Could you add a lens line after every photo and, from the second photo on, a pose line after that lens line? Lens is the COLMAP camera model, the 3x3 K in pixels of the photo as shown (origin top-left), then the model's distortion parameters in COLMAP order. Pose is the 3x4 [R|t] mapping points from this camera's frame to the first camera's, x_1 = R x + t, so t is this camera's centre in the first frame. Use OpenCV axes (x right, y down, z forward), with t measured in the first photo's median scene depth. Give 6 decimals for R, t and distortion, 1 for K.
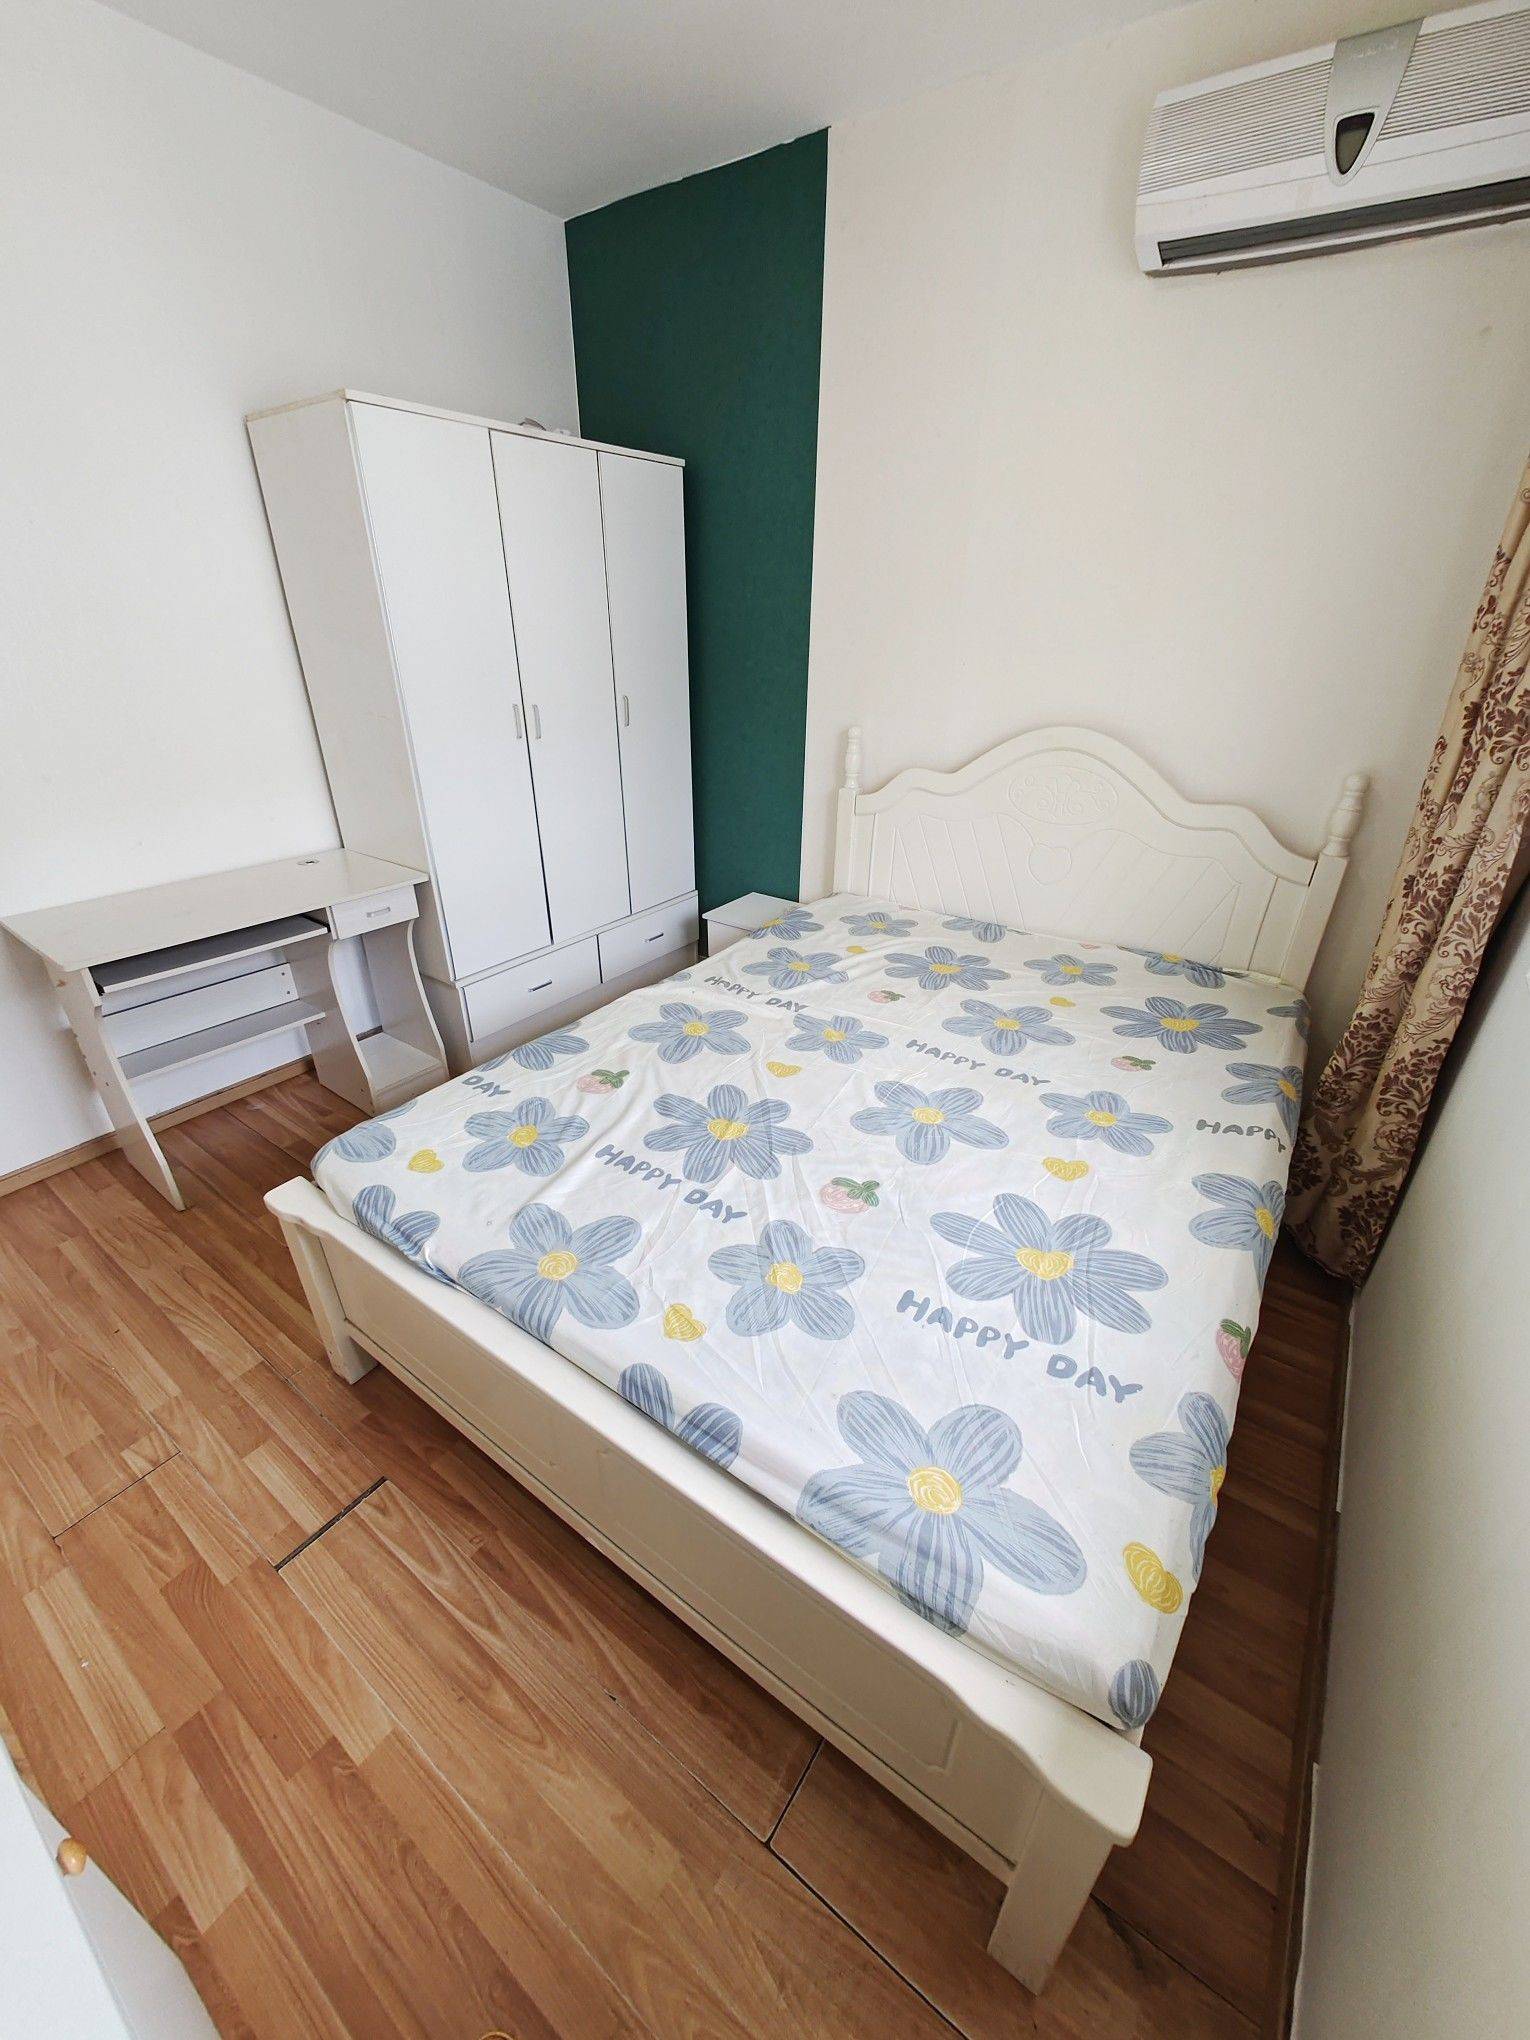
lens RADIAL K [[803.6, 0, 761.5], [0, 803.6, 1022.6], [0, 0, 1]] dist [-0.009420, -0.000105]
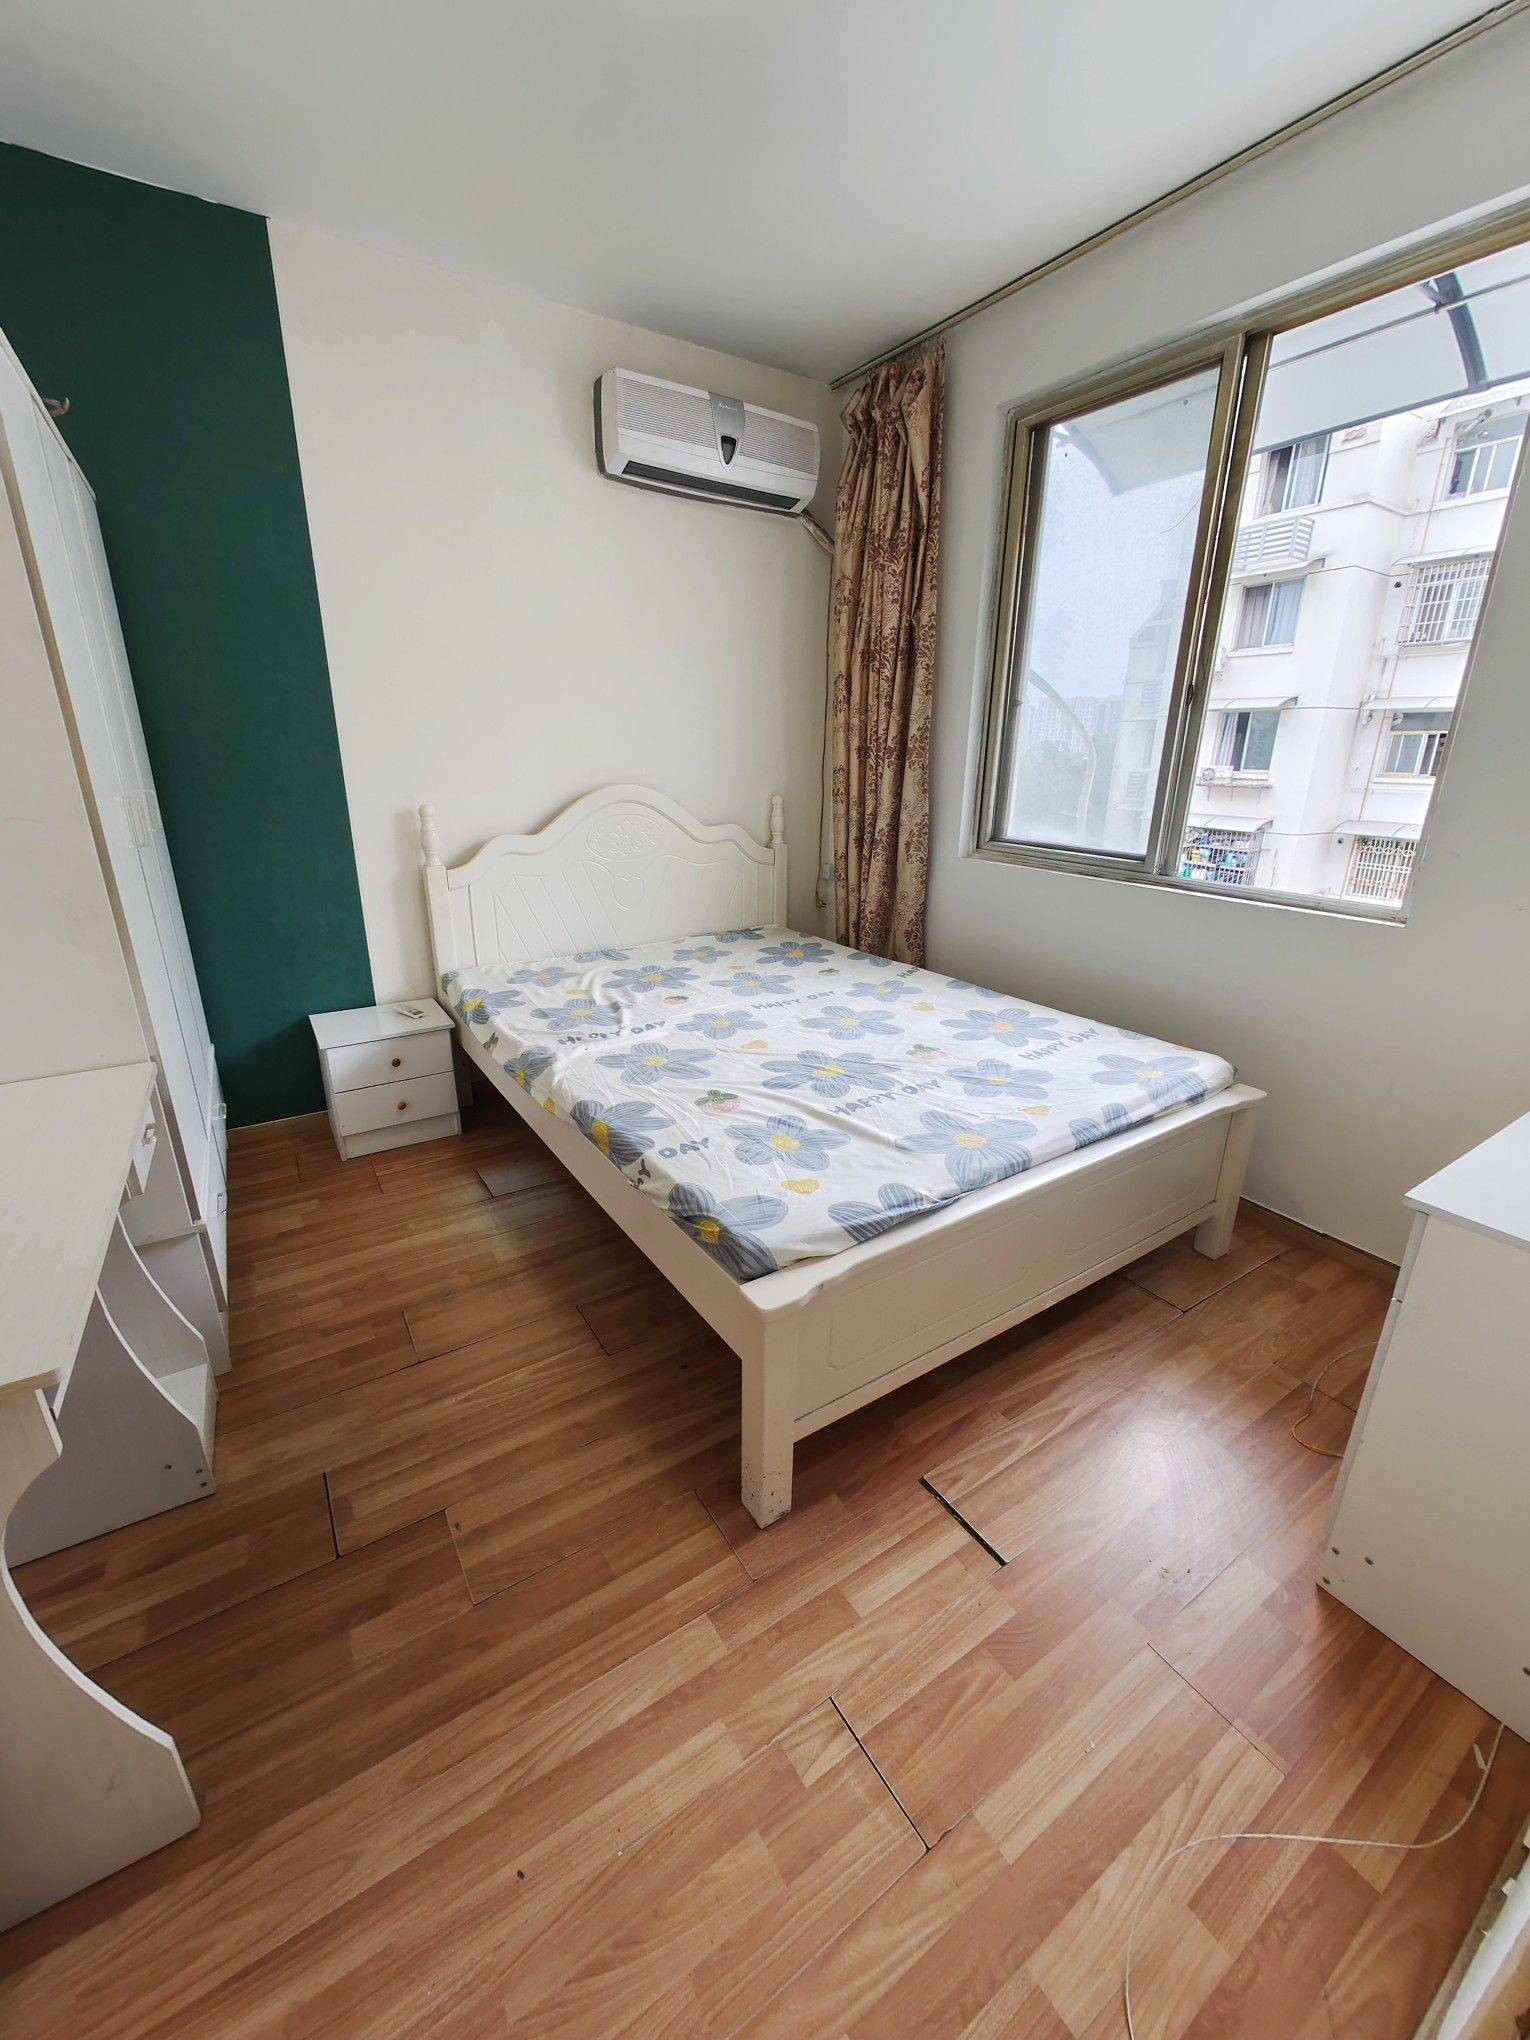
lens RADIAL K [[802.4, 0, 761.0], [0, 802.4, 1024.4], [0, 0, 1]] dist [-0.012321, 0.000294]
pose [[0.371035, -0.306570, 0.876555, -1.149843], [0.417972, 0.898045, 0.137164, -0.148315], [-0.829236, 0.315482, 0.461344, 0.484633]]
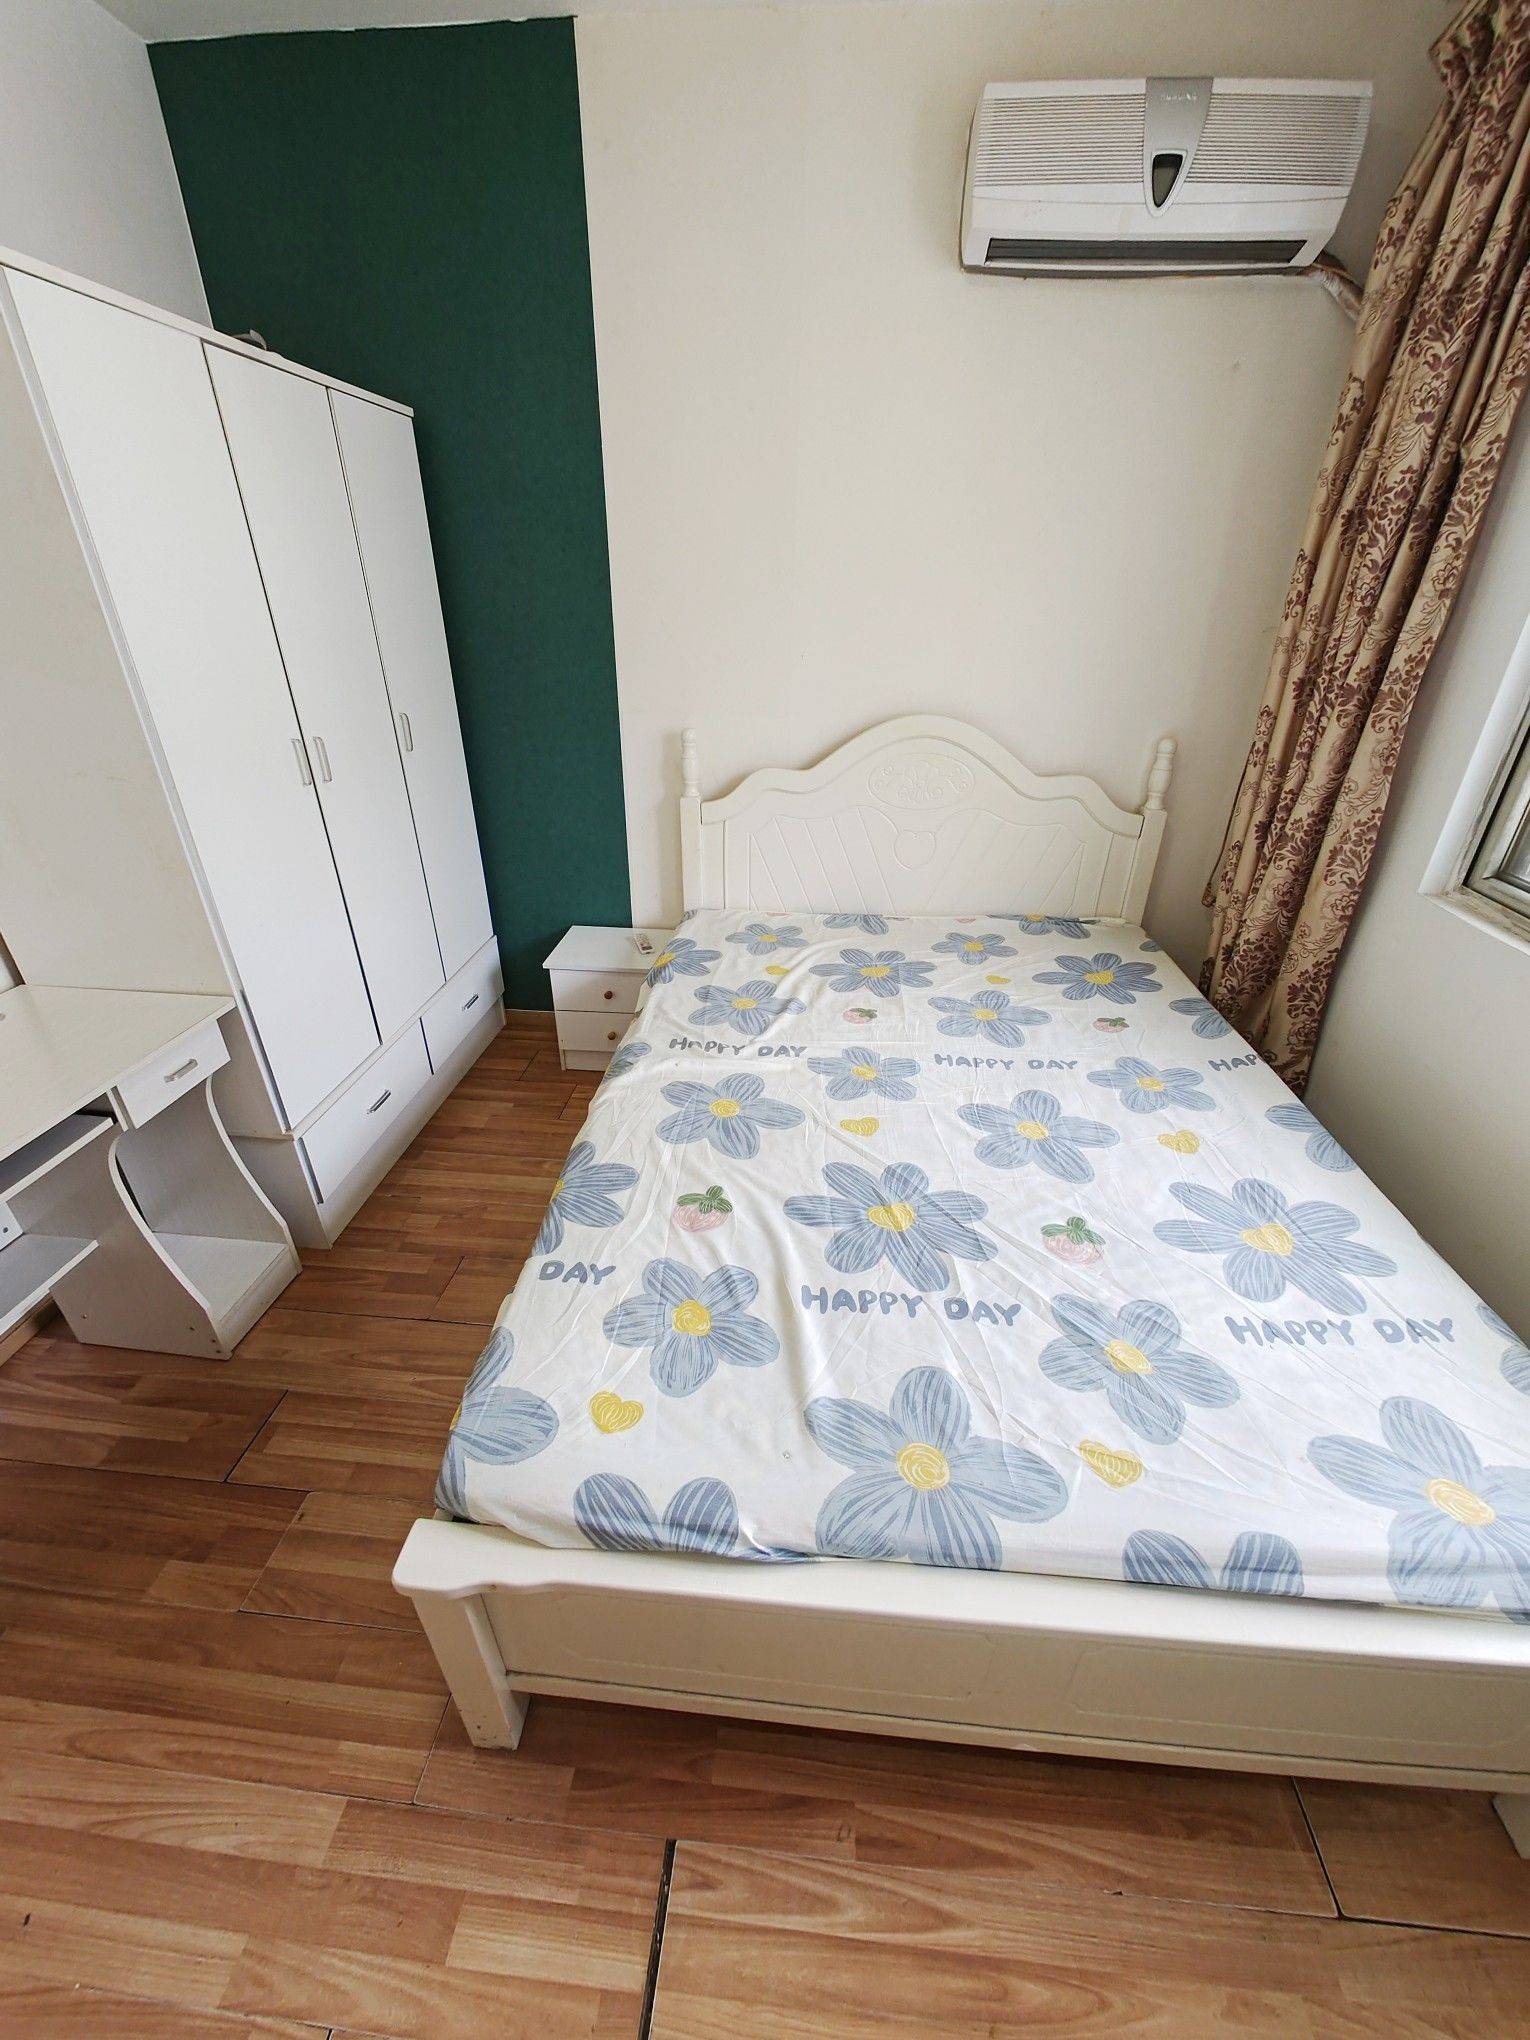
lens RADIAL K [[802.4, 0, 761.0], [0, 802.4, 1024.4], [0, 0, 1]] dist [-0.012321, 0.000294]
pose [[0.864273, -0.243612, 0.440097, -0.494710], [0.230297, 0.969456, 0.084372, -0.173898], [-0.447209, 0.028433, 0.893977, 0.278143]]
